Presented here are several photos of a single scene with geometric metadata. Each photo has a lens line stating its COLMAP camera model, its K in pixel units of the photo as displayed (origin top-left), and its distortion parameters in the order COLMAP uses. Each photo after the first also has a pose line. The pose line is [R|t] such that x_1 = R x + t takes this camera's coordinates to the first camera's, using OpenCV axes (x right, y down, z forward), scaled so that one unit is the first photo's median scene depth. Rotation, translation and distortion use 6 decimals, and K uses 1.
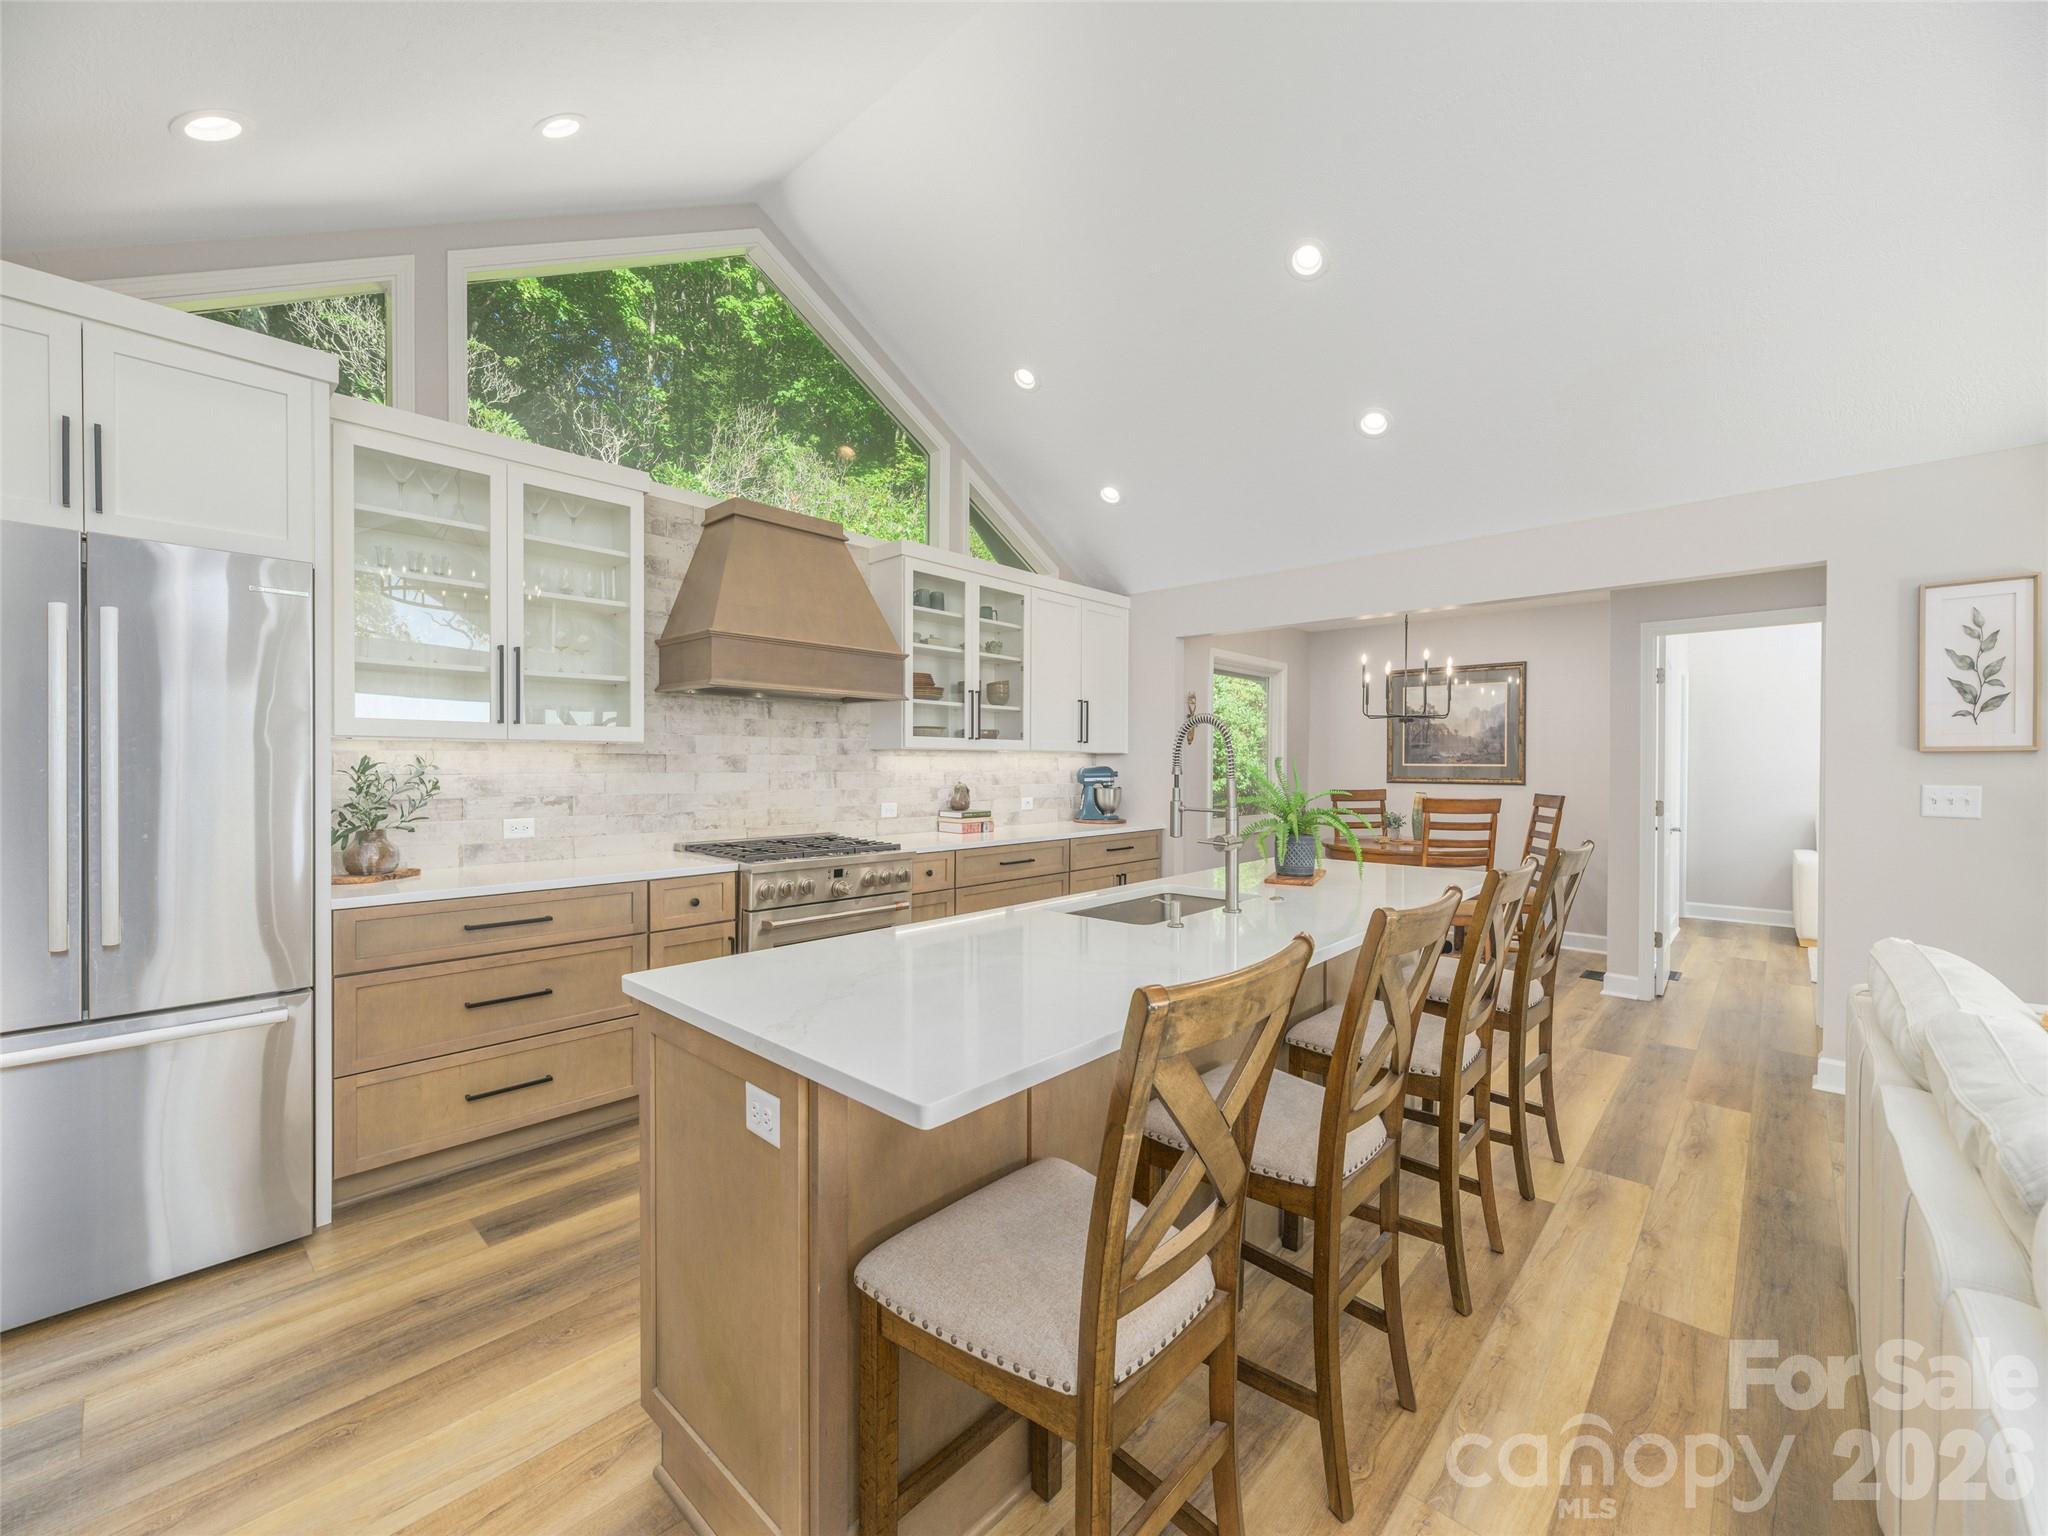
lens RADIAL K [[831.6, 0, 1032.6], [0, 831.6, 768.8], [0, 0, 1]] dist [0.002585, 0.000141]
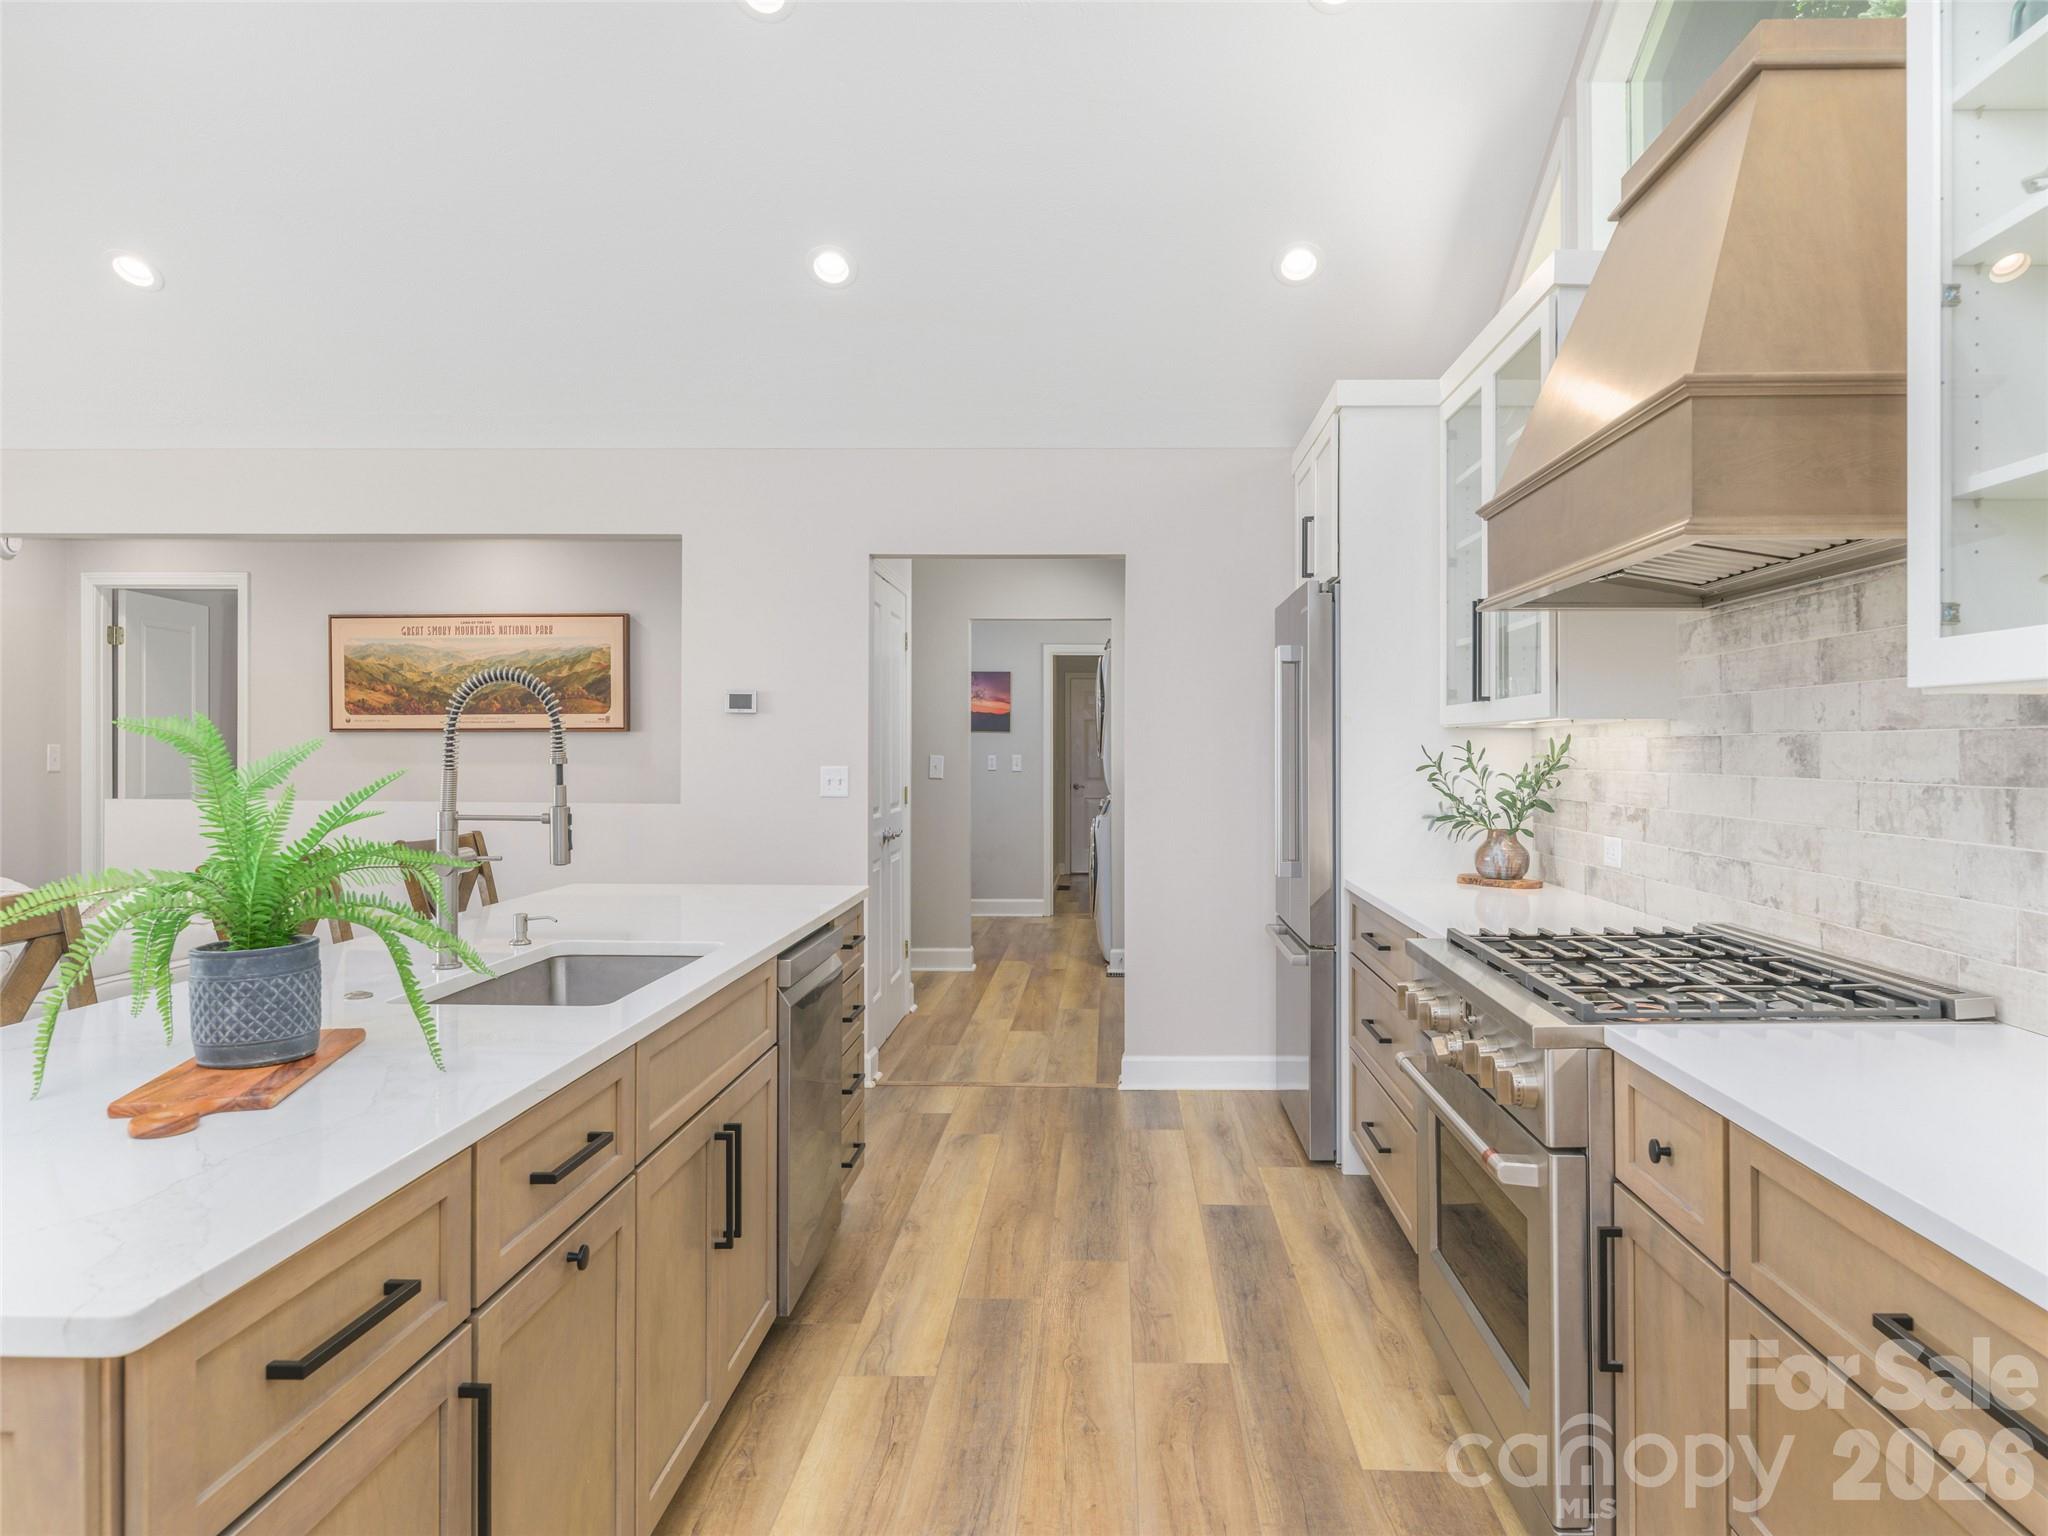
lens RADIAL K [[1261.3, 0, 1079.7], [0, 1261.3, 745.0], [0, 0, 1]] dist [0.003332, 0.000766]
pose [[-0.758938, -0.007433, -0.651120, 0.305275], [-0.008089, 0.999965, -0.001988, -0.007201], [0.651113, 0.003758, -0.758972, 1.235479]]
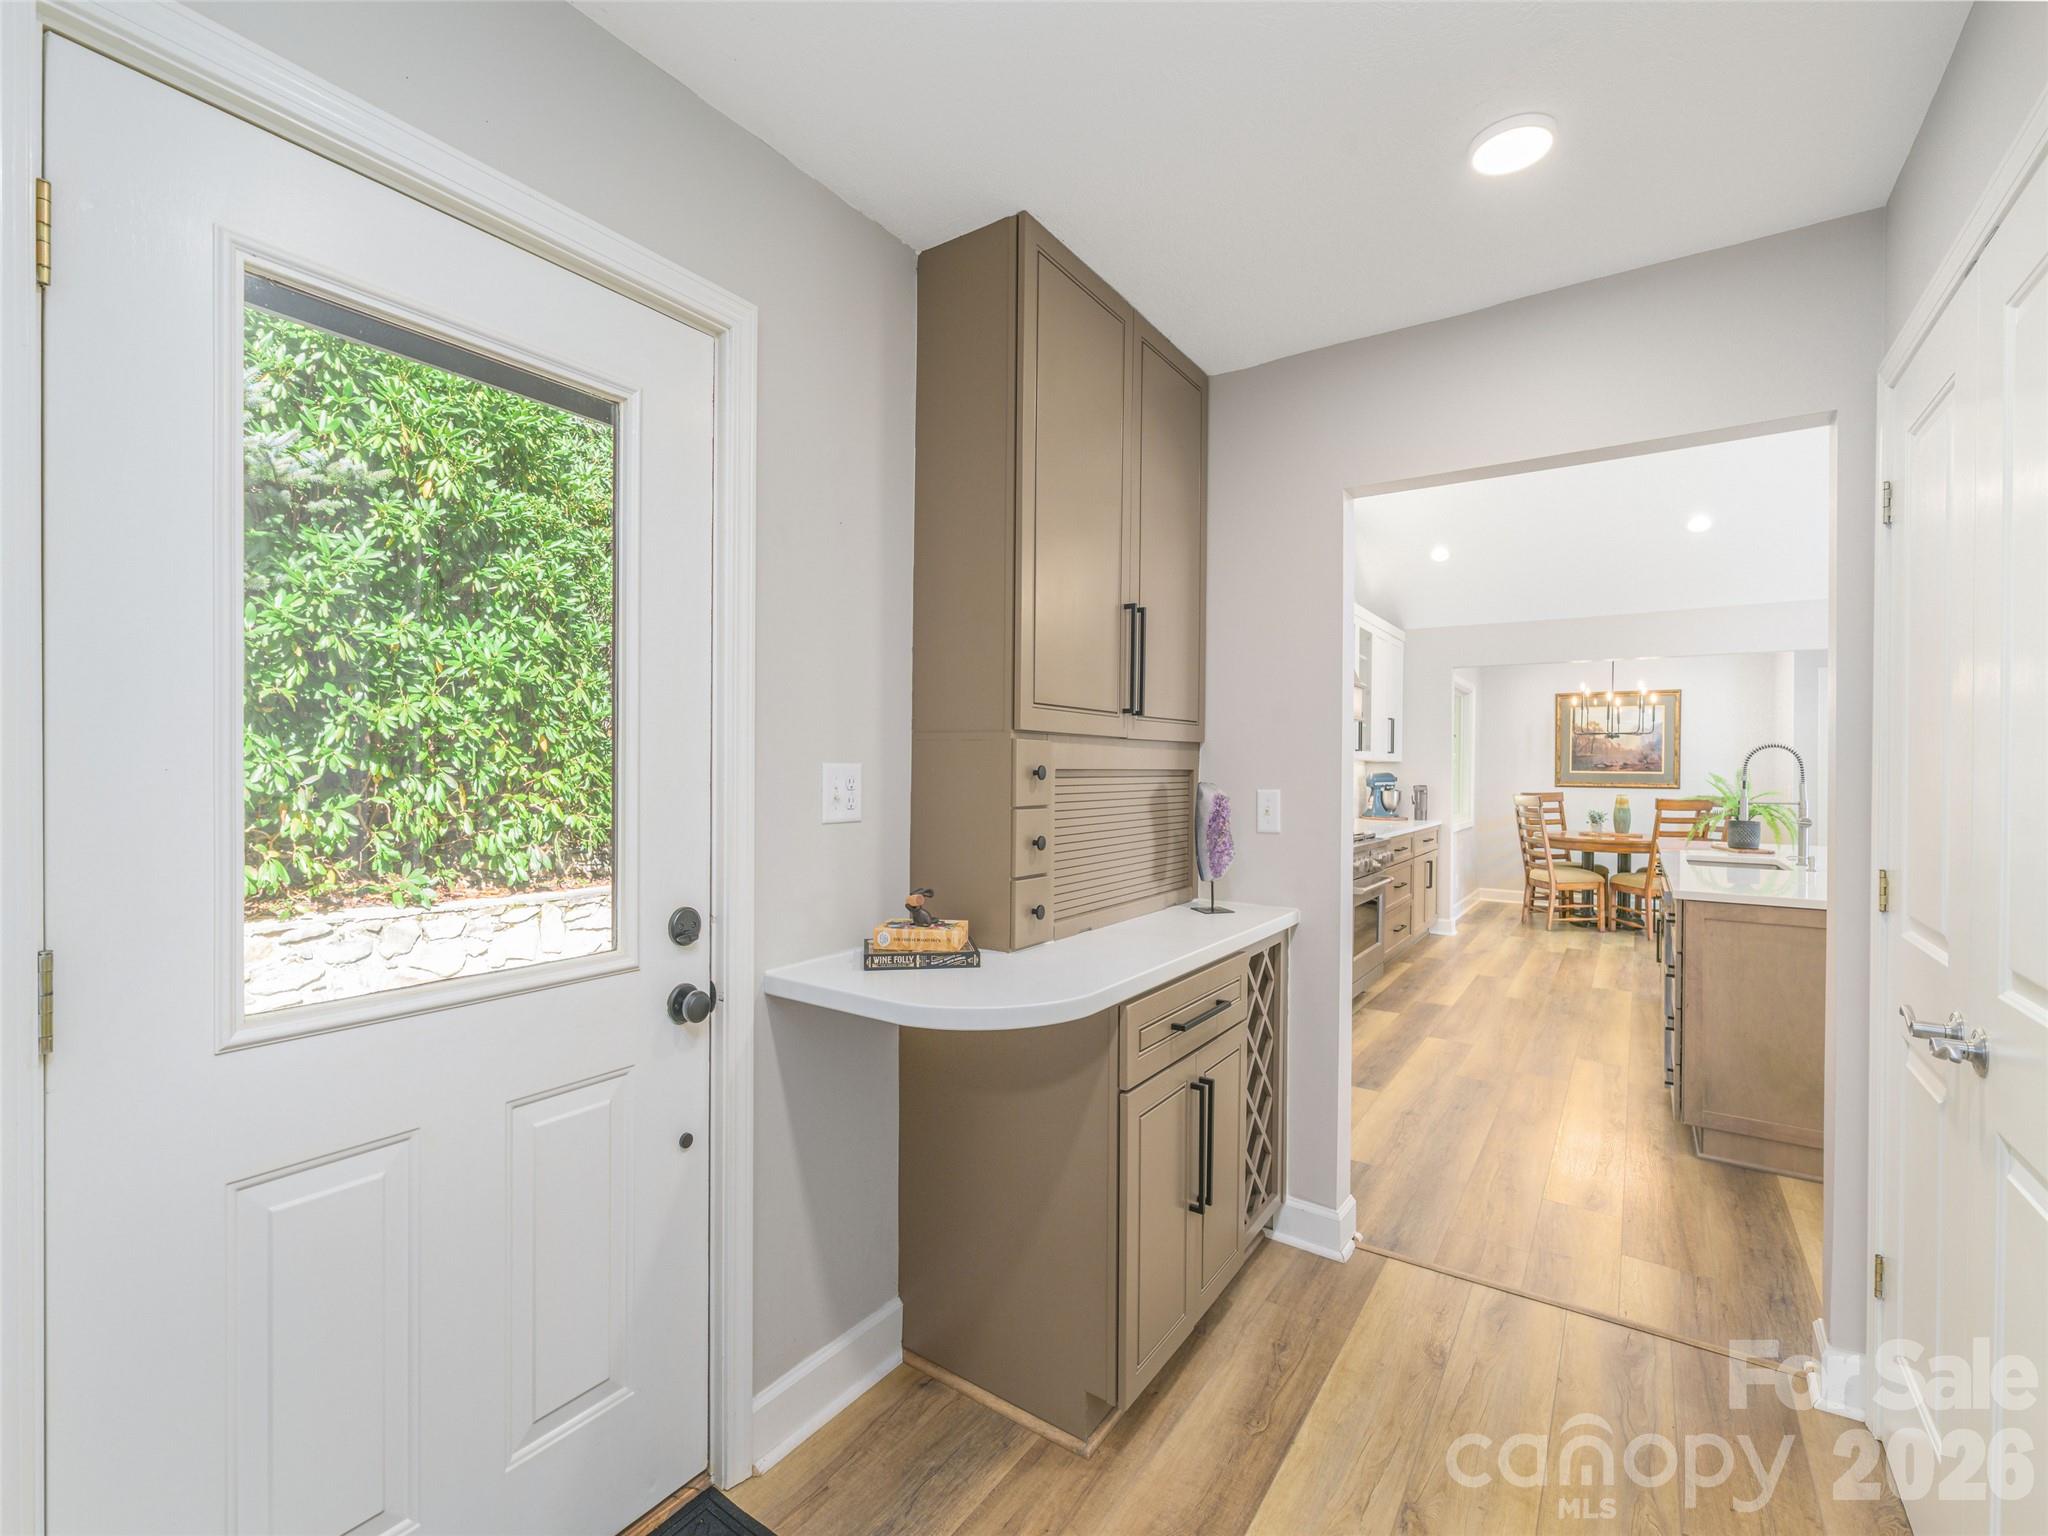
lens RADIAL K [[892.5, 0, 1029.9], [0, 892.5, 773.0], [0, 0, 1]] dist [-0.003524, -0.000600]
pose [[0.991138, 0.003389, 0.132790, -0.869270], [-0.003276, 0.999994, -0.001067, 0.000474], [-0.132793, 0.000623, 0.991144, -0.298715]]
